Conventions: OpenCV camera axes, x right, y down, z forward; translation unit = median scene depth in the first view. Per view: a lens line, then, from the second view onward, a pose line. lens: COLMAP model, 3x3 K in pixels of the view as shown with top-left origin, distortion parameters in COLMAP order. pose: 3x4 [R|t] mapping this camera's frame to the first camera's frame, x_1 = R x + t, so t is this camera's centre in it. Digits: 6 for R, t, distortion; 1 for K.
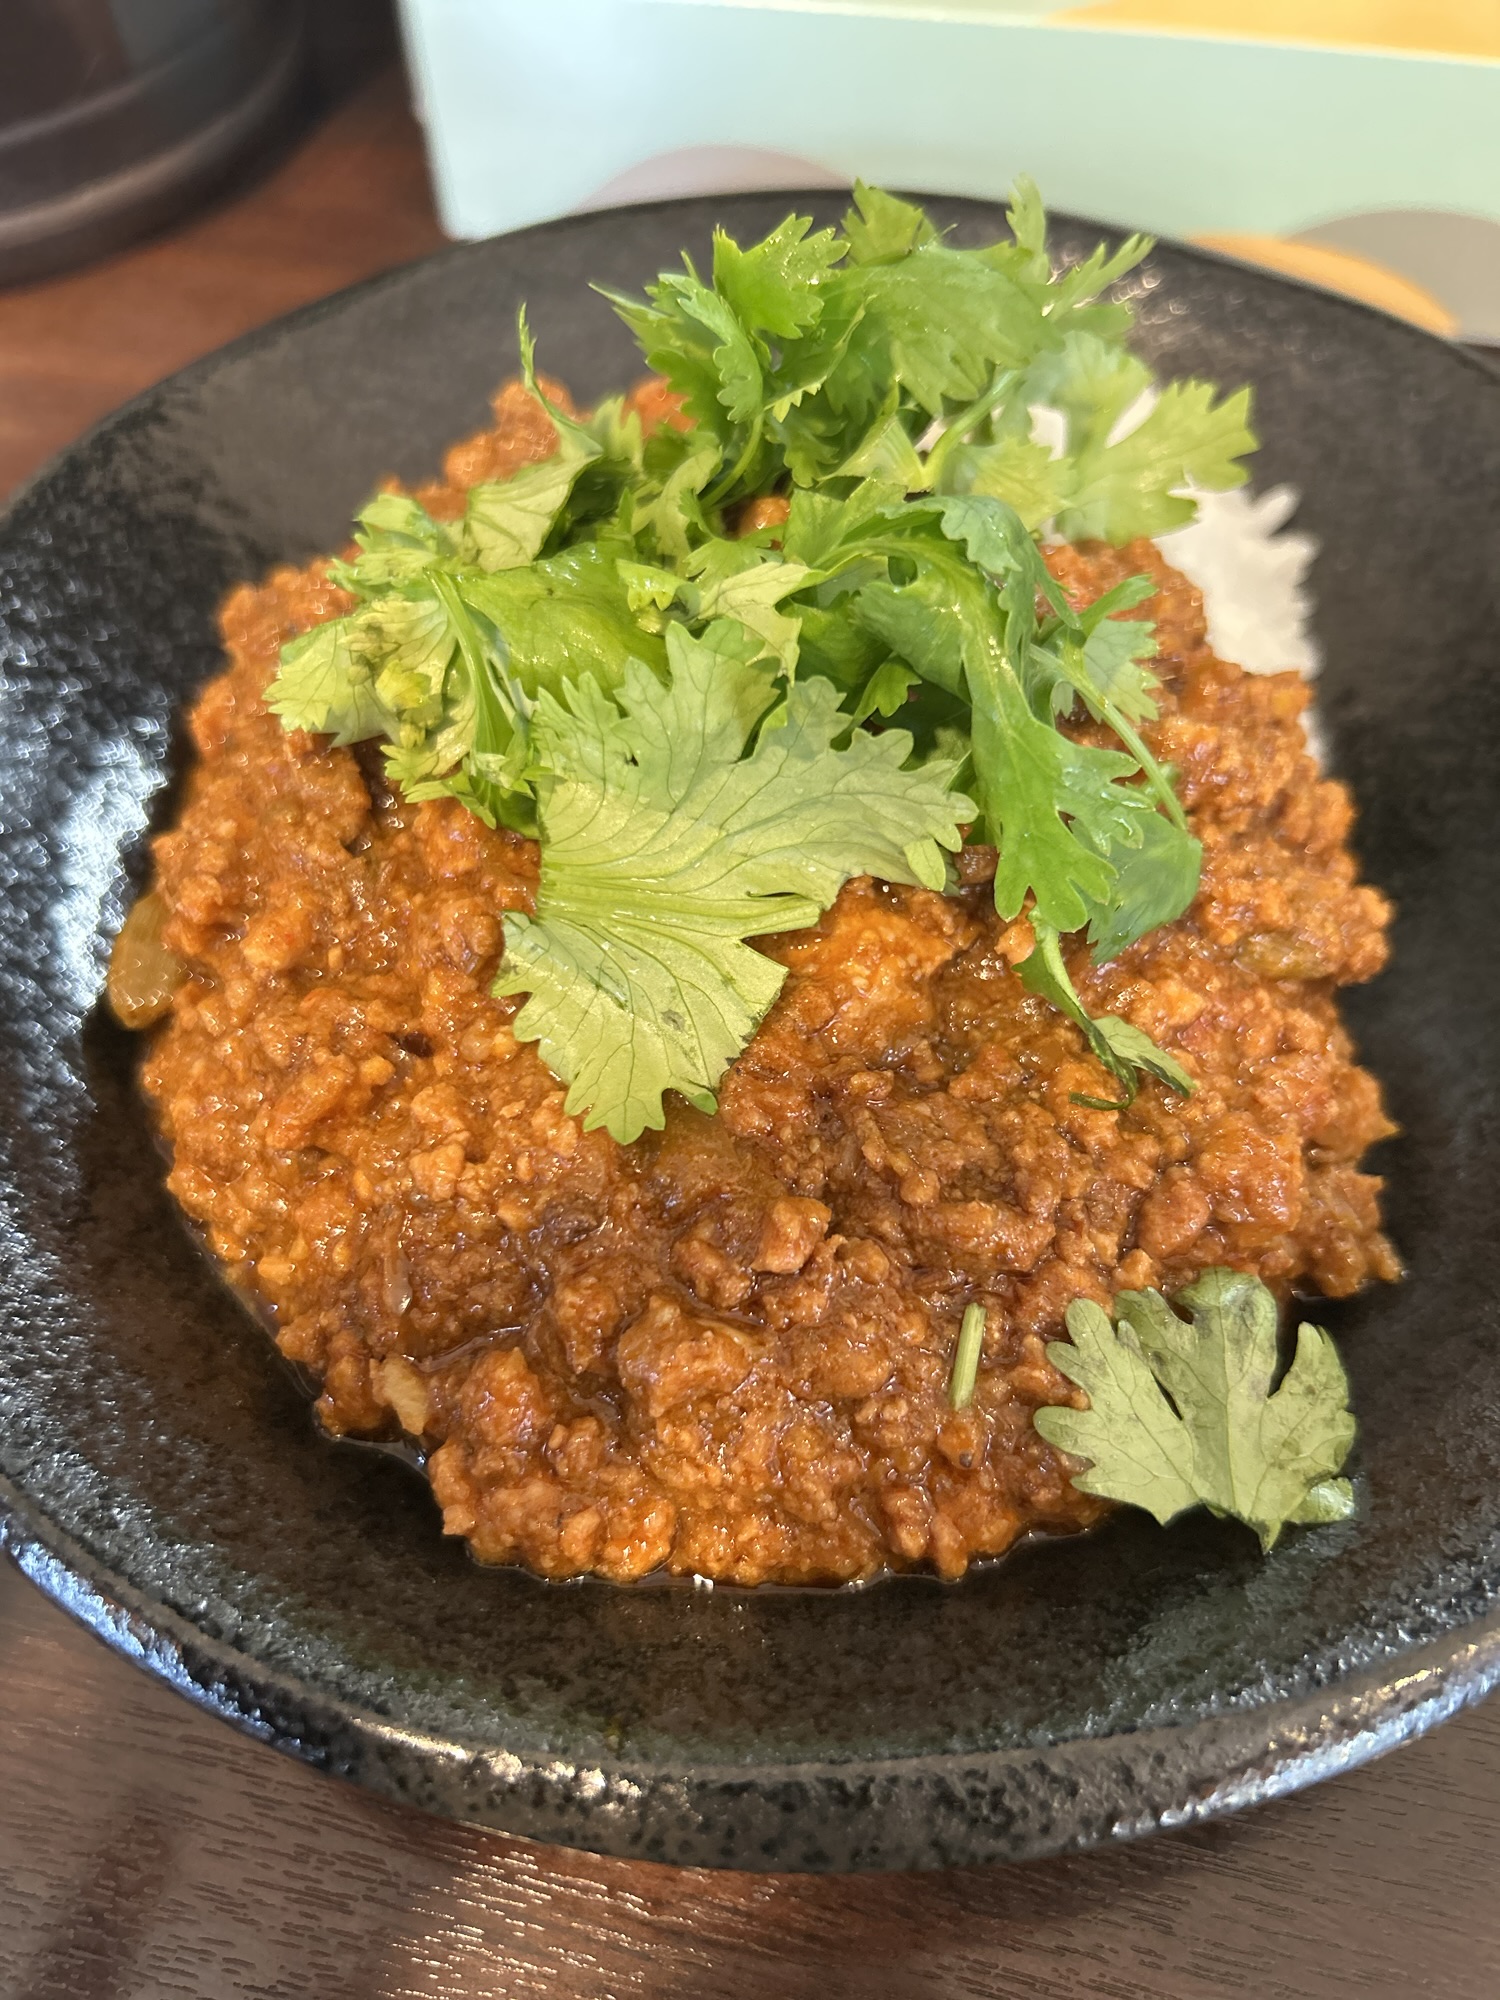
lens RADIAL K [[1540.6, 0, 750.0], [0, 1540.6, 1000.0], [0, 0, 1]] dist [-0.002799, 0.000416]
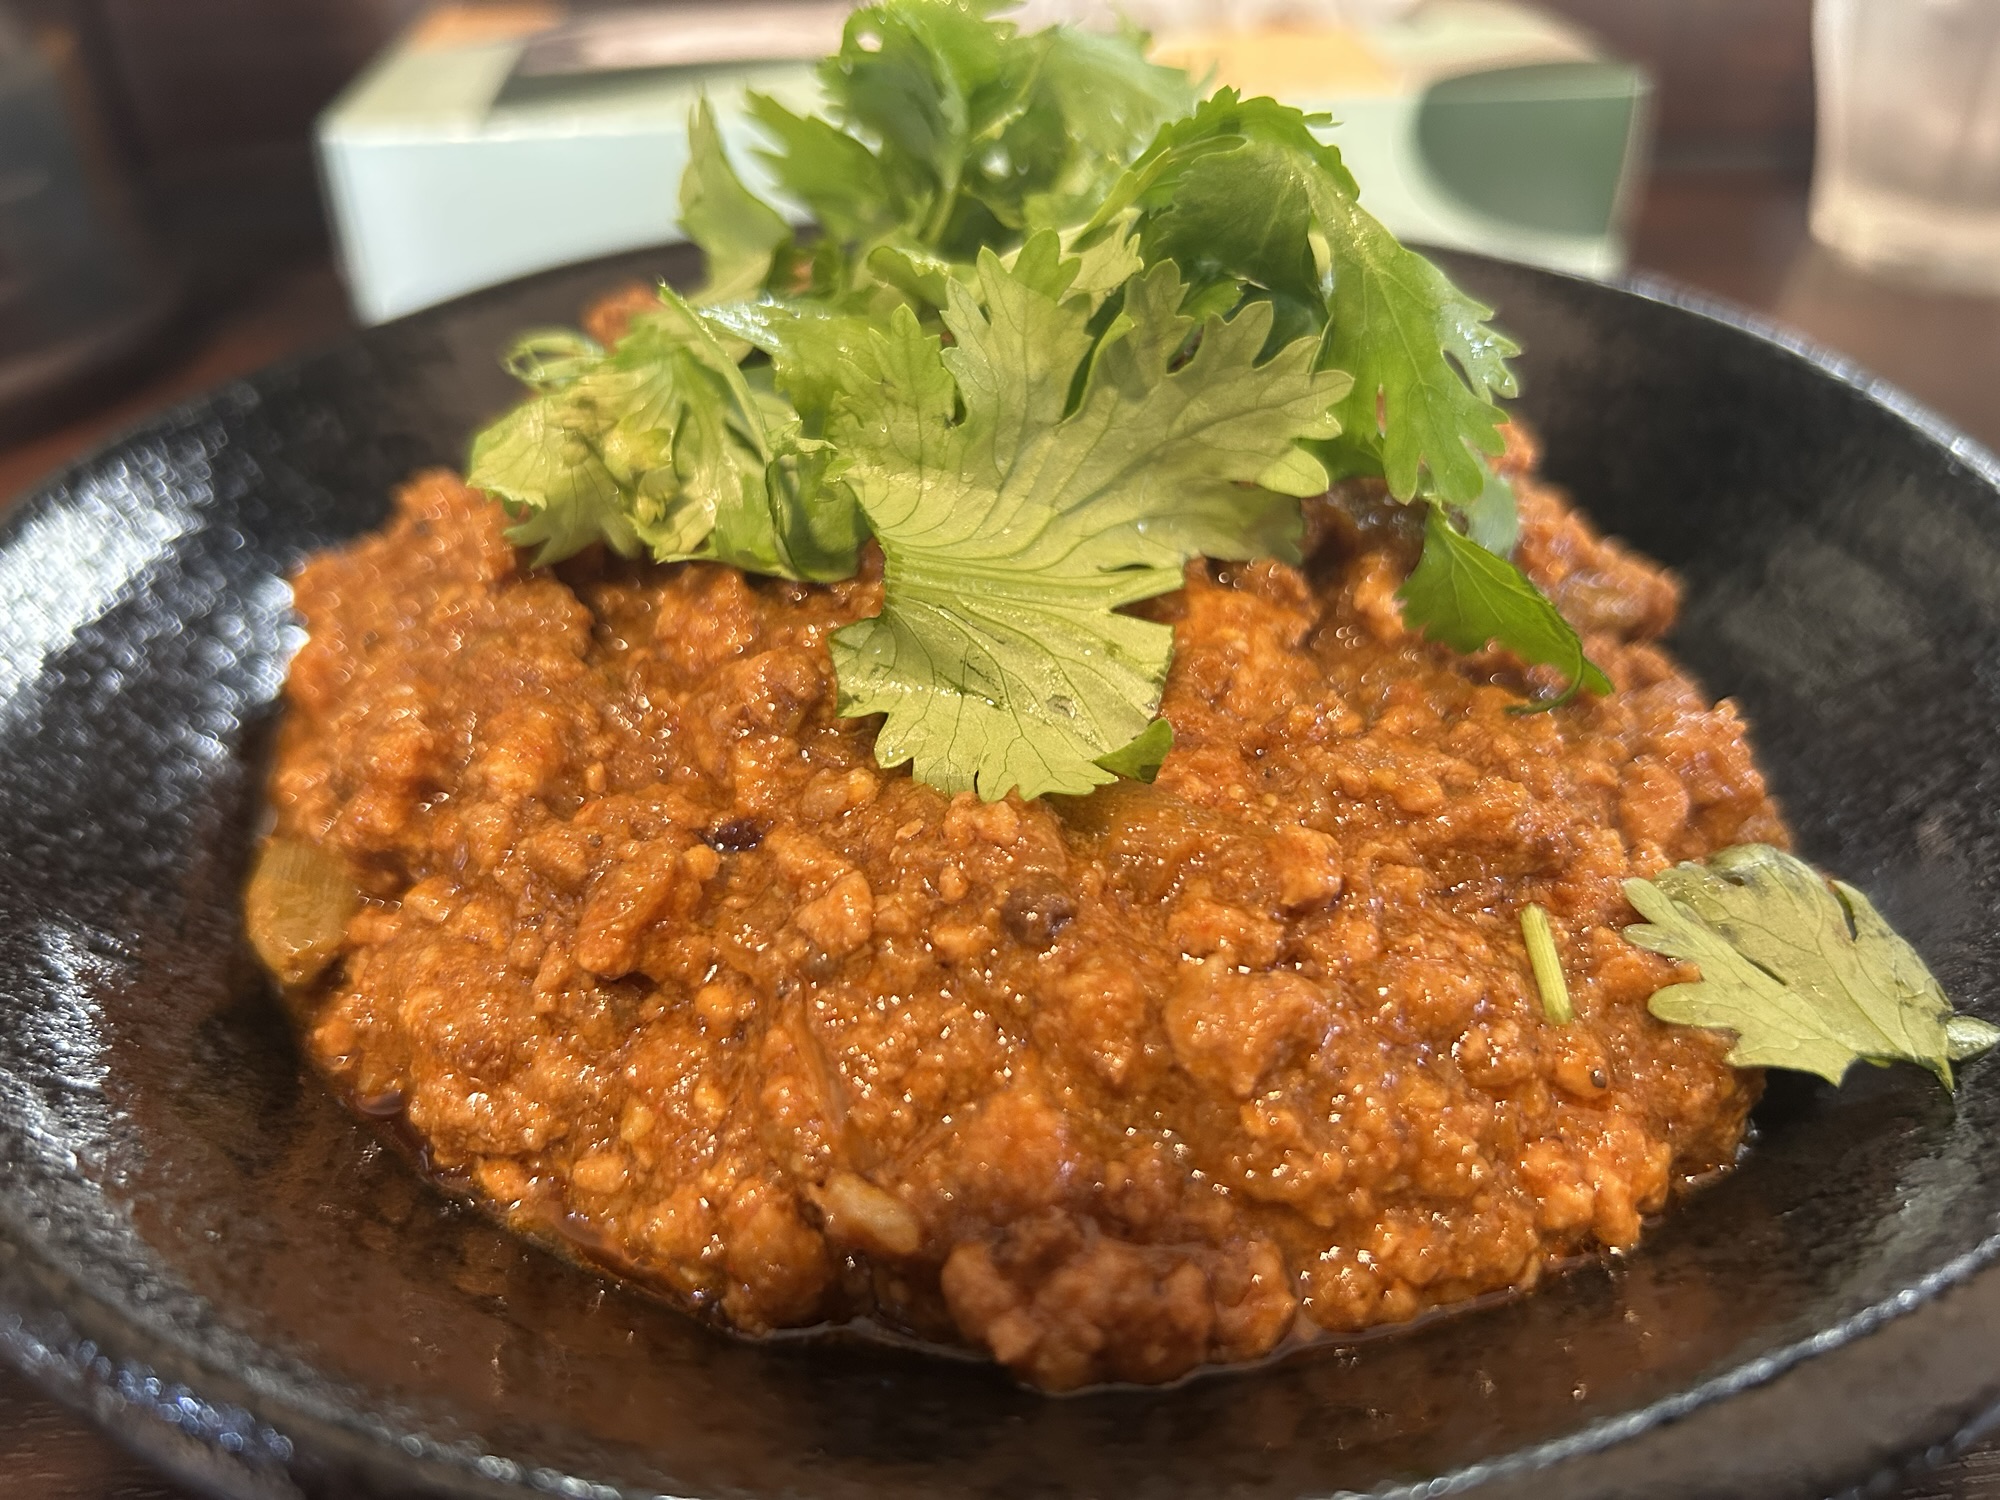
lens RADIAL K [[1585.0, 0, 1000.0], [0, 1585.0, 750.0], [0, 0, 1]] dist [-0.014696, 0.000386]
pose [[0.946893, -0.172430, 0.271405, -0.320530], [0.257459, 0.912229, -0.318675, 0.301133], [-0.192634, 0.371627, 0.908177, 0.234478]]
